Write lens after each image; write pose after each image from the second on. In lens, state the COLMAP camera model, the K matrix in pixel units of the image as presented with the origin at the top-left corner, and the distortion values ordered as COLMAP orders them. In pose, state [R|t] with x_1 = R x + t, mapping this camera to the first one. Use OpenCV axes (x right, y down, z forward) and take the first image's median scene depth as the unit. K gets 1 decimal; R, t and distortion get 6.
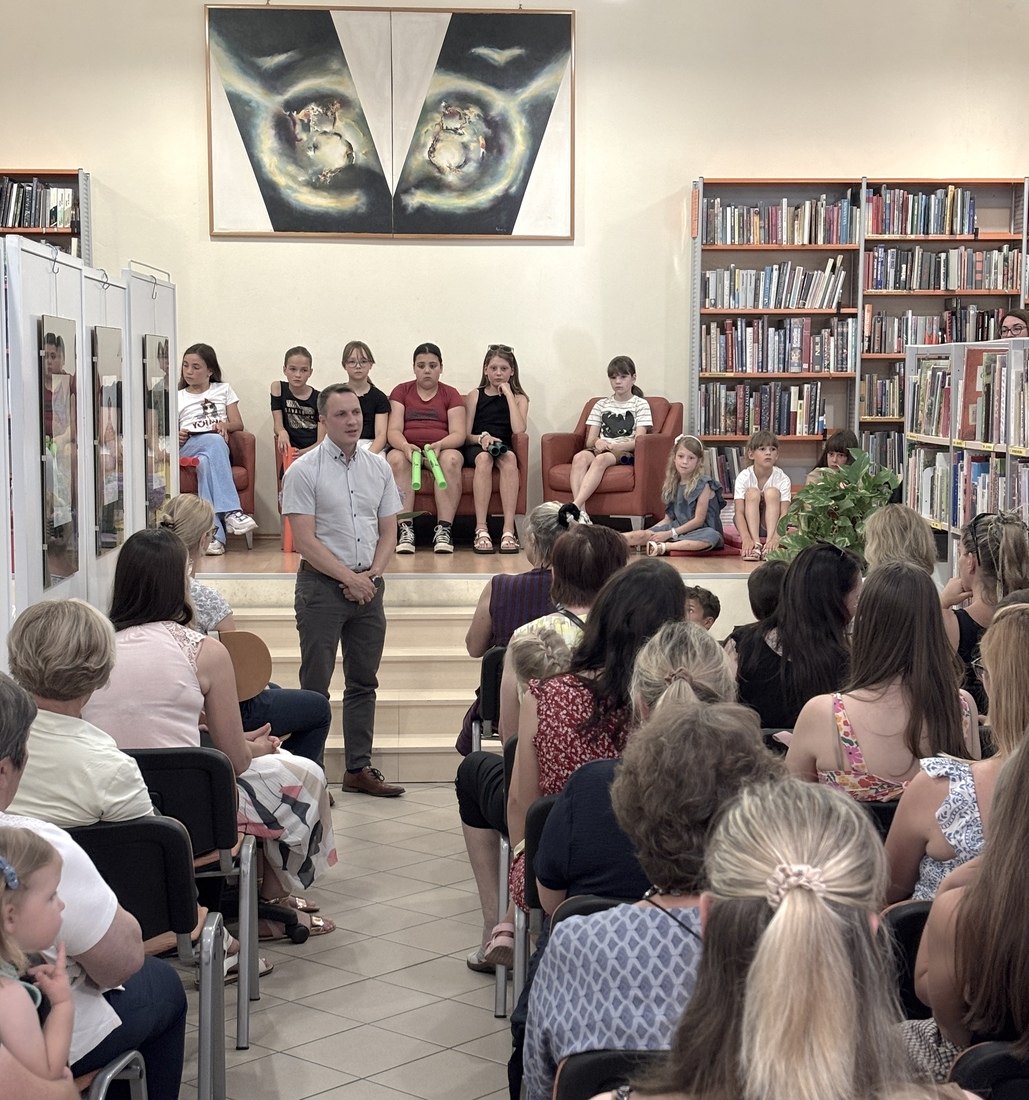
lens RADIAL K [[2191.5, 0, 549.5], [0, 2191.5, 681.8], [0, 0, 1]] dist [0.063395, 0.000000]
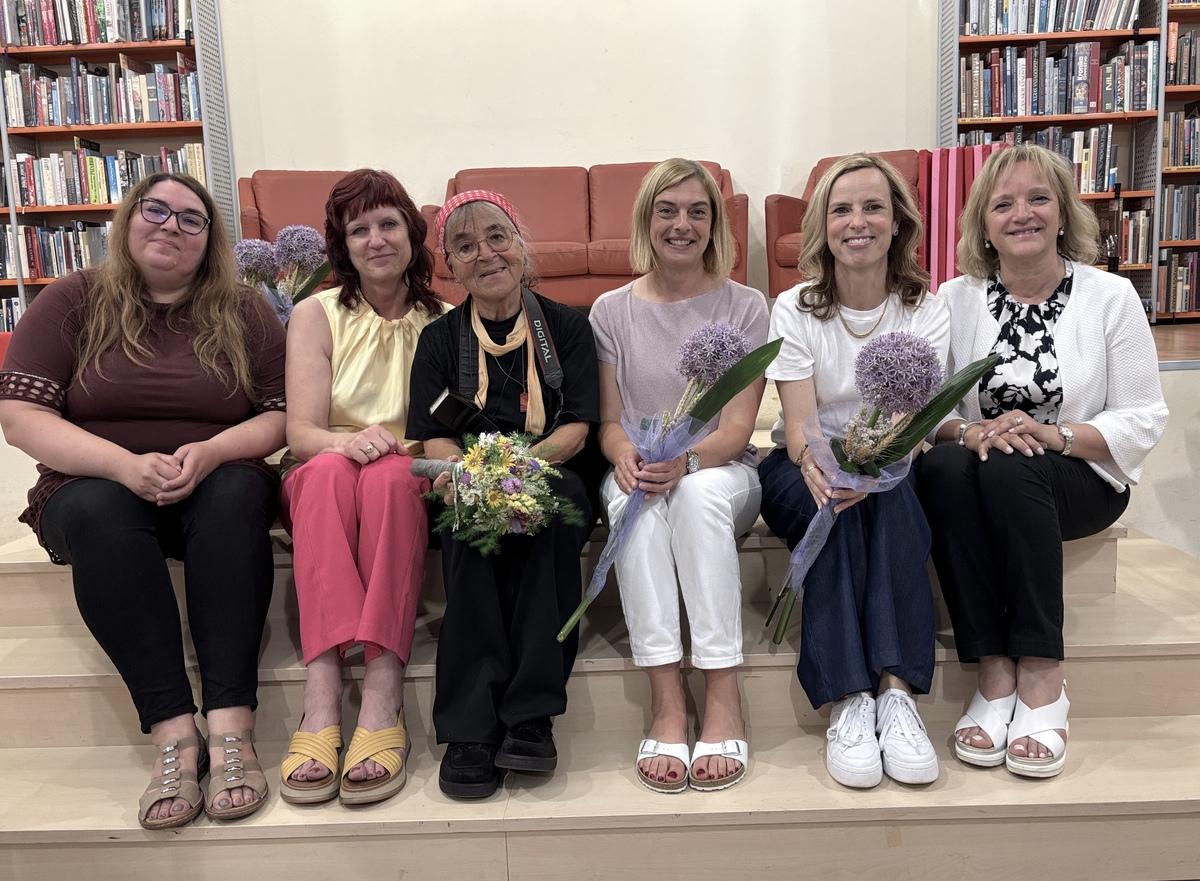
lens RADIAL K [[961.5, 0, 615.5], [0, 961.5, 444.5], [0, 0, 1]] dist [0.036218, -0.042260]
pose [[0.997480, -0.026578, -0.065784, -0.036075], [0.026083, 0.999625, -0.008371, -0.022487], [0.065982, 0.006634, 0.997799, 0.641816]]
